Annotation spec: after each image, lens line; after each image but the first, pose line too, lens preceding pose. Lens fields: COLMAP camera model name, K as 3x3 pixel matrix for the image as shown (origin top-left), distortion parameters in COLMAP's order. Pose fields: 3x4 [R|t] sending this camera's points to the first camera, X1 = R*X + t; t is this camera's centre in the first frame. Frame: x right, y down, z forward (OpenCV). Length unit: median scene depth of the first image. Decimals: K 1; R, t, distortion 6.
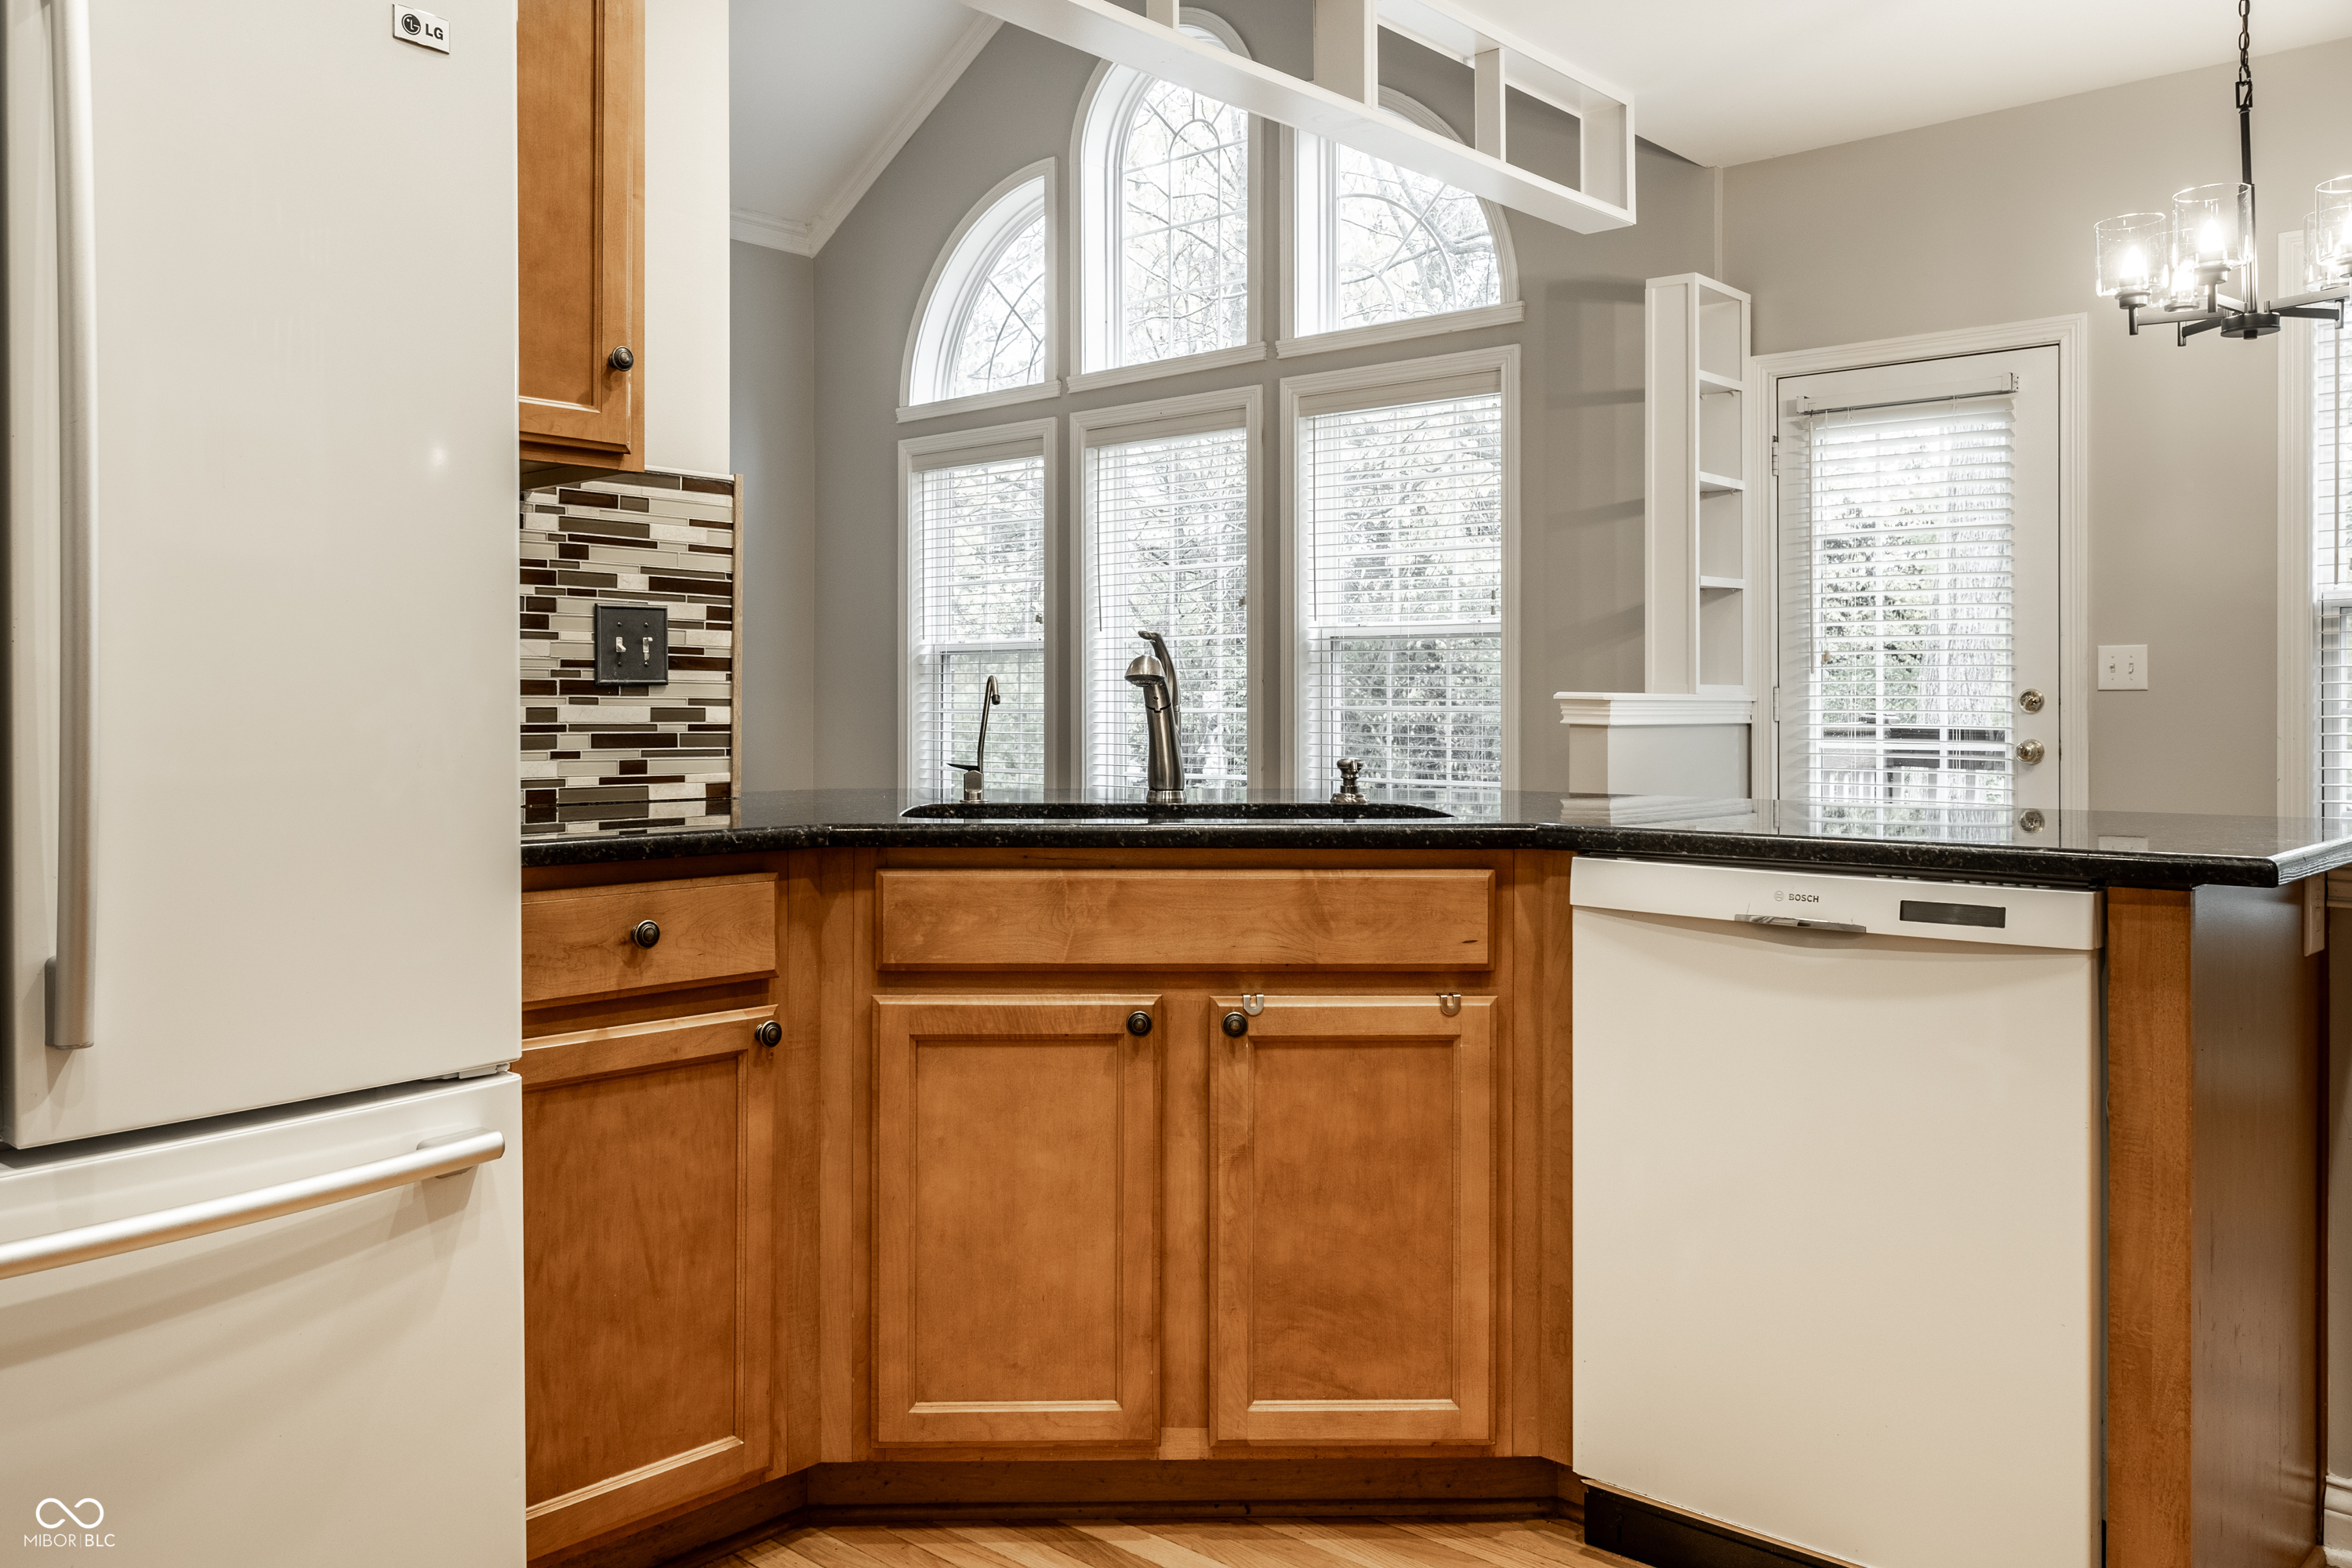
lens RADIAL K [[1832.3, 0, 1146.2], [0, 1832.3, 703.4], [0, 0, 1]] dist [-0.011511, 0.026055]
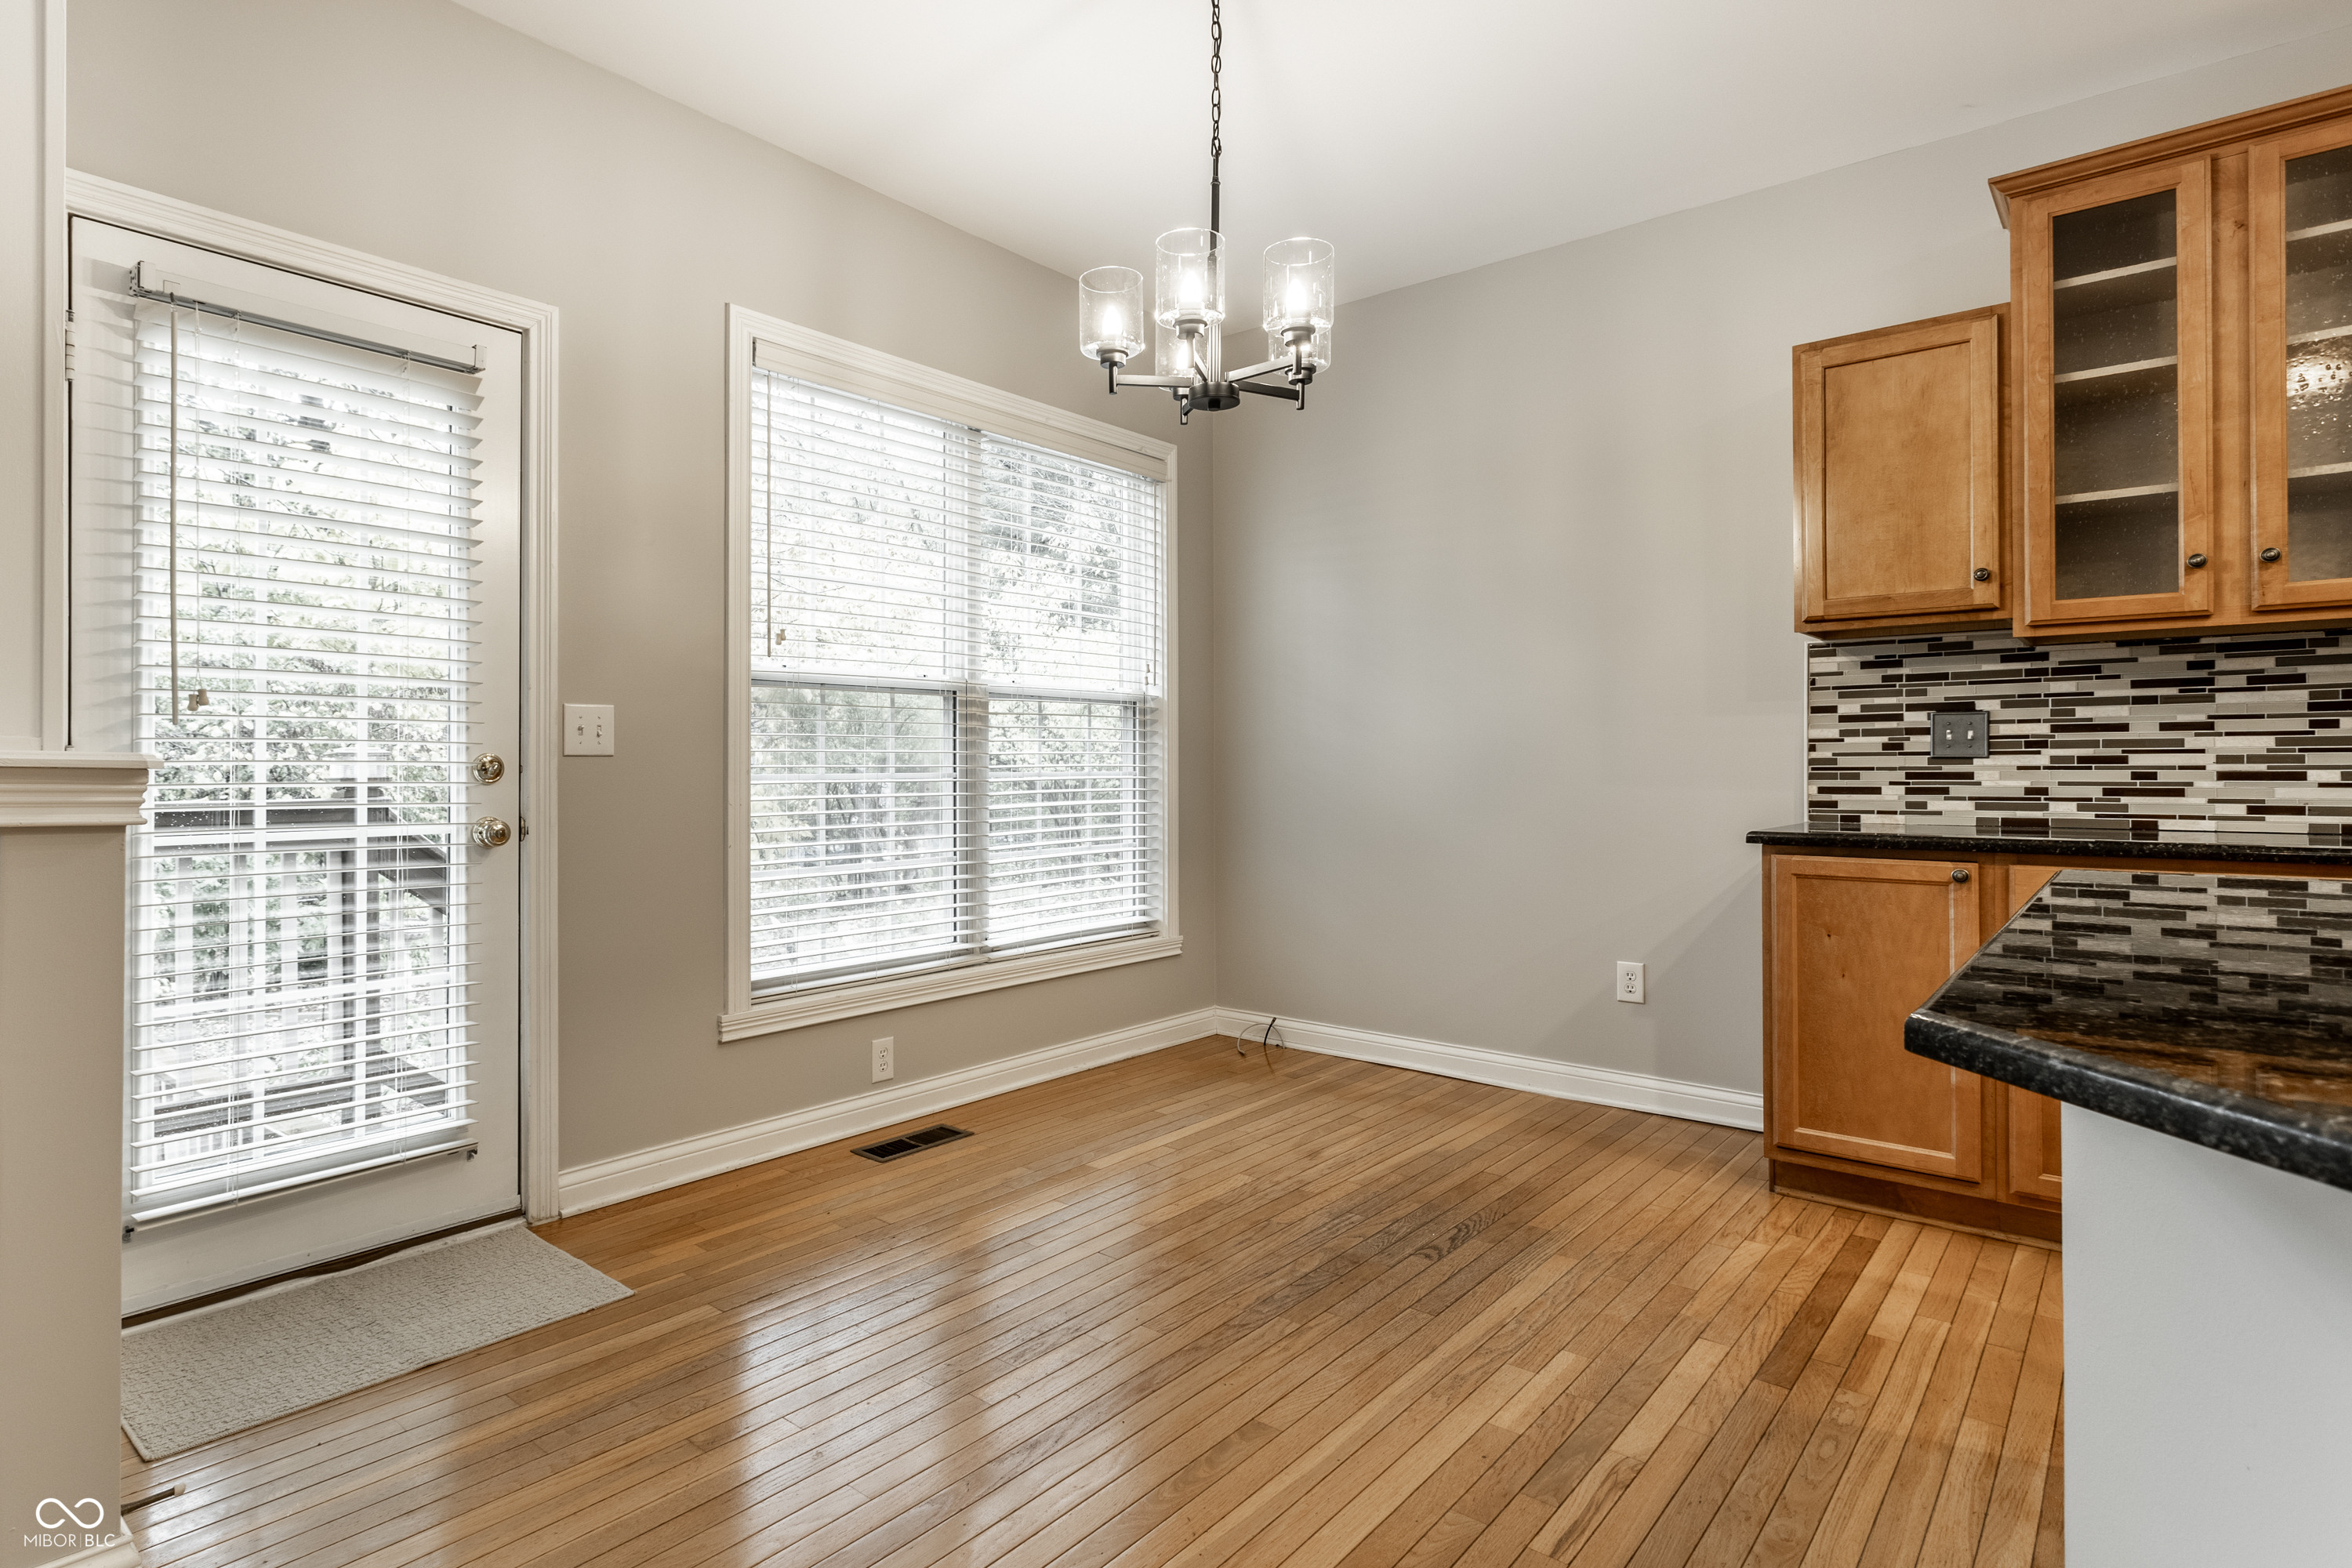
lens RADIAL K [[1214.3, 0, 1069.2], [0, 1214.3, 758.4], [0, 0, 1]] dist [-0.004977, 0.004790]
pose [[-0.014843, 0.004505, 0.999880, -0.084090], [0.002261, 0.999987, -0.004472, -0.004853], [-0.999887, 0.002195, -0.014853, 1.377055]]
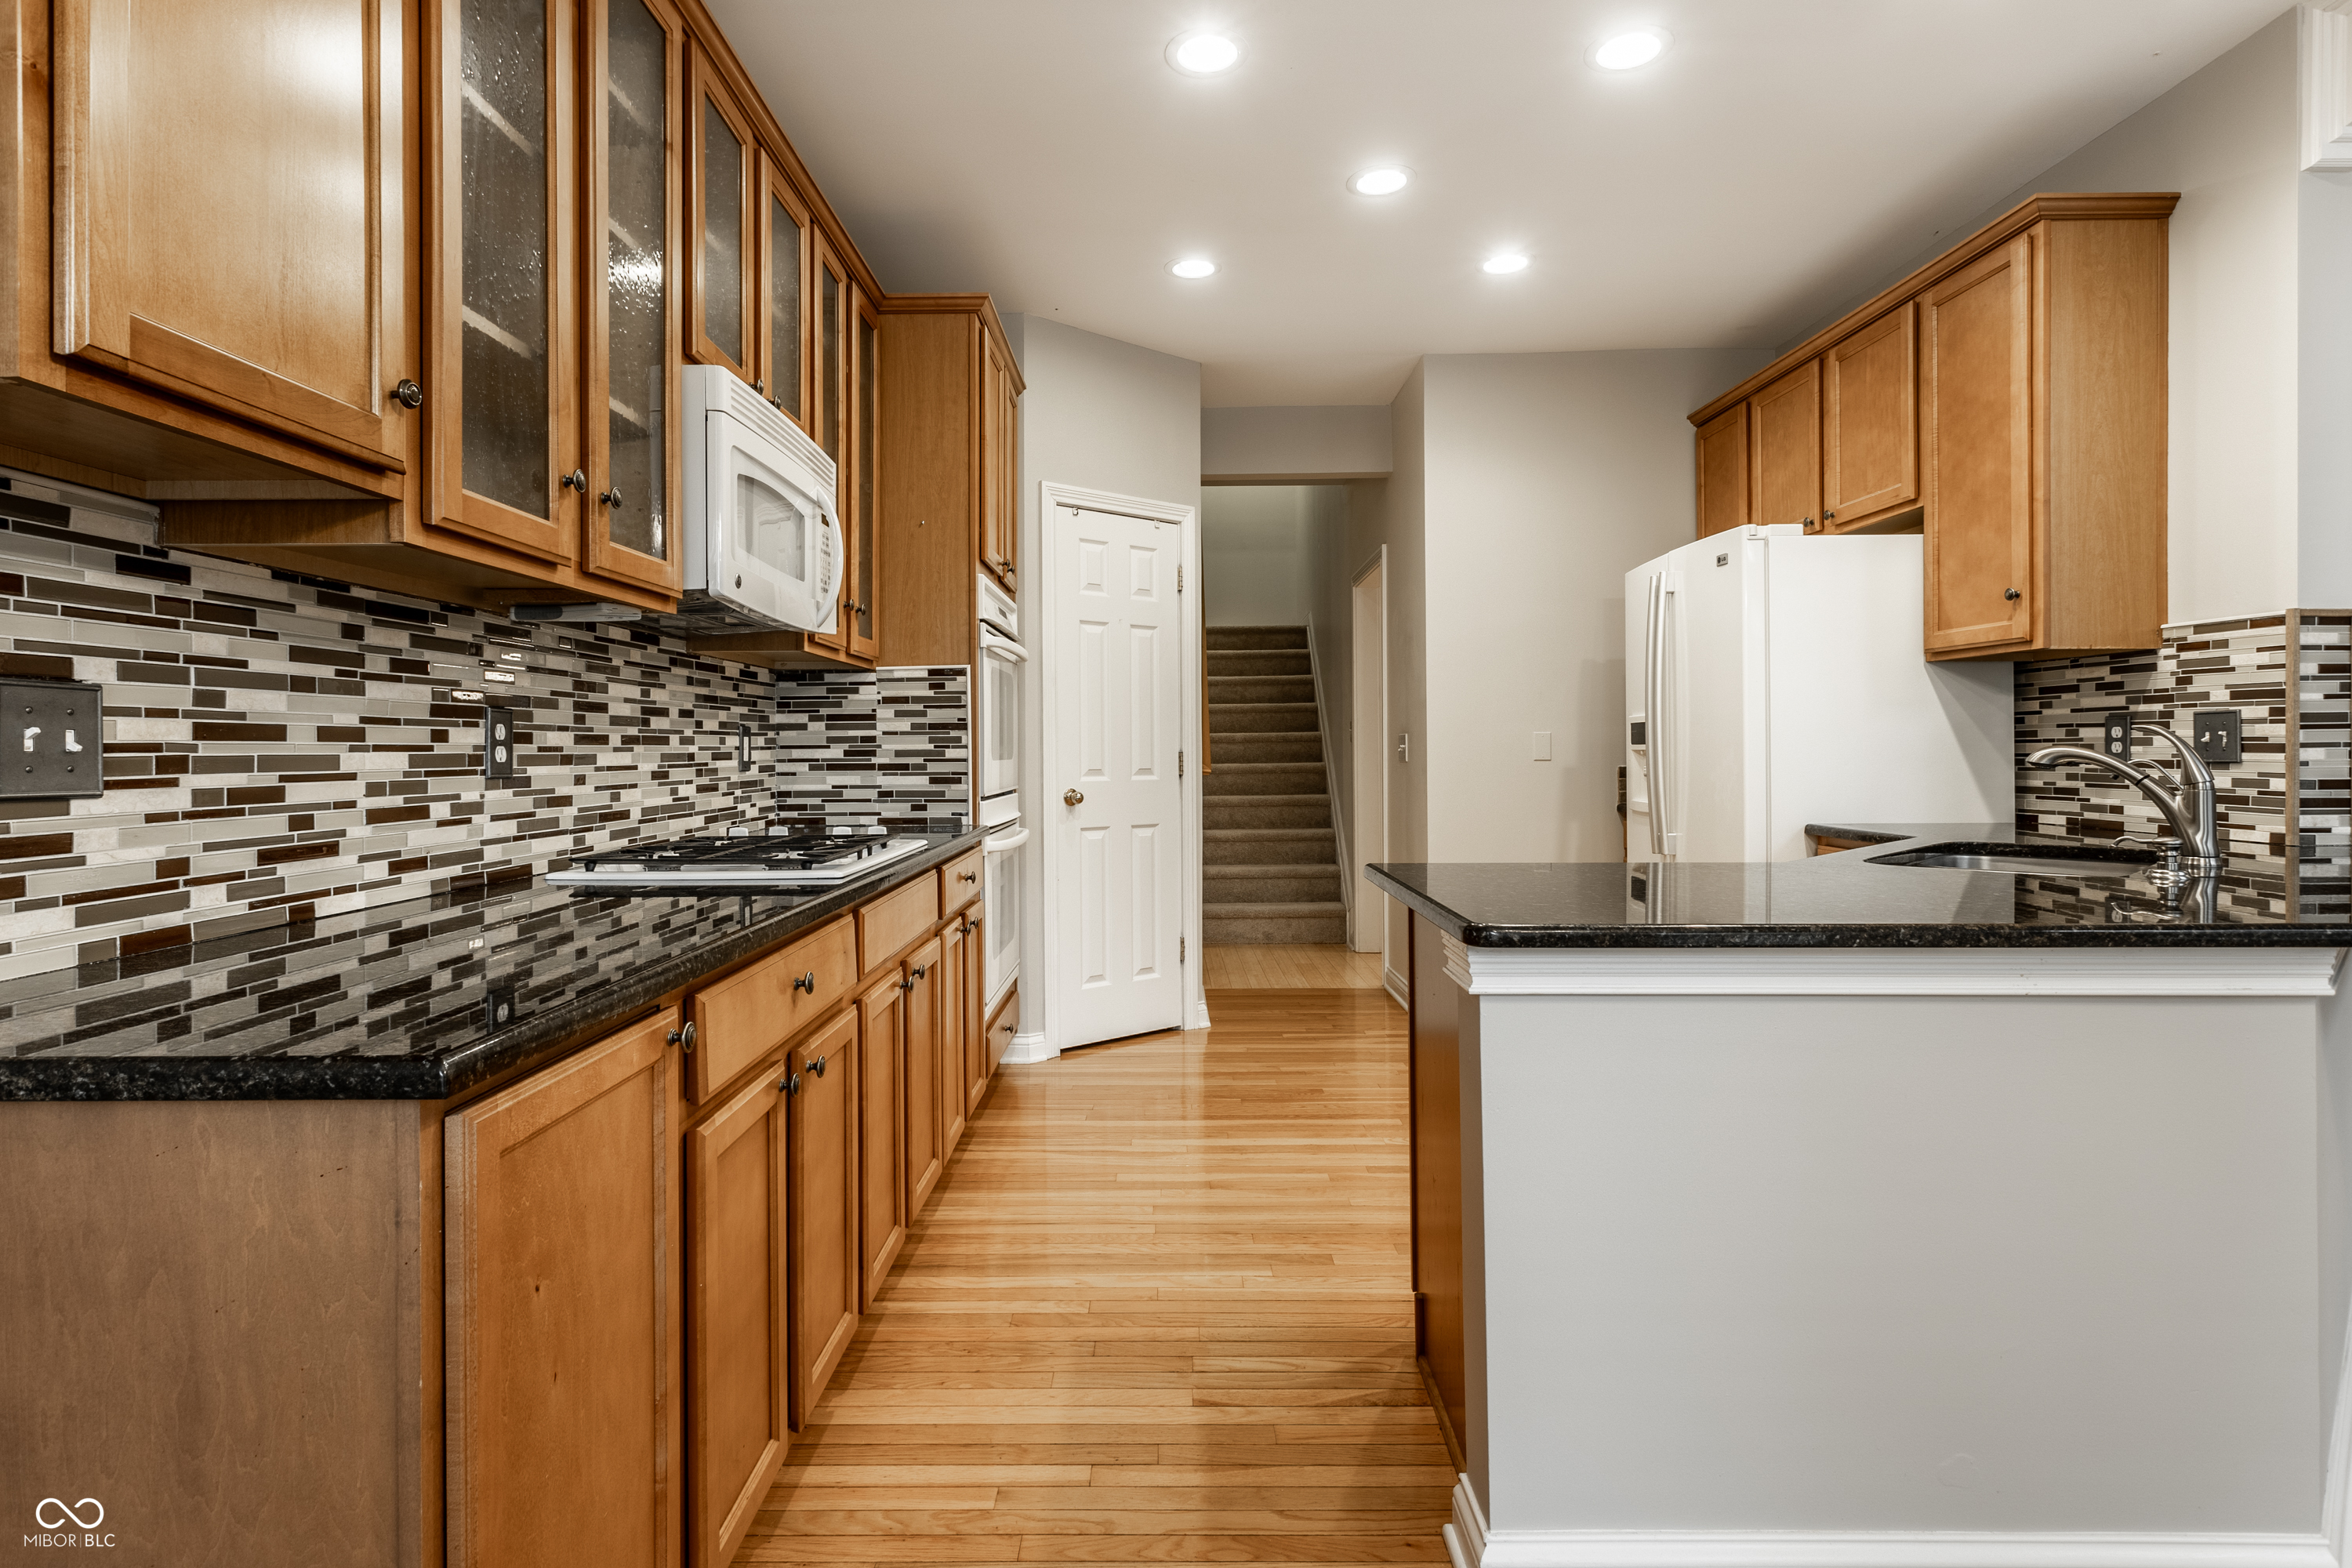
lens RADIAL K [[1214.3, 0, 1180.5], [0, 1214.3, 754.1], [0, 0, 1]] dist [-0.004977, 0.004790]
pose [[-0.735152, 0.005332, -0.677881, 1.027930], [0.005172, 0.999984, 0.002257, -0.023775], [0.677882, -0.001847, -0.735168, 1.136862]]
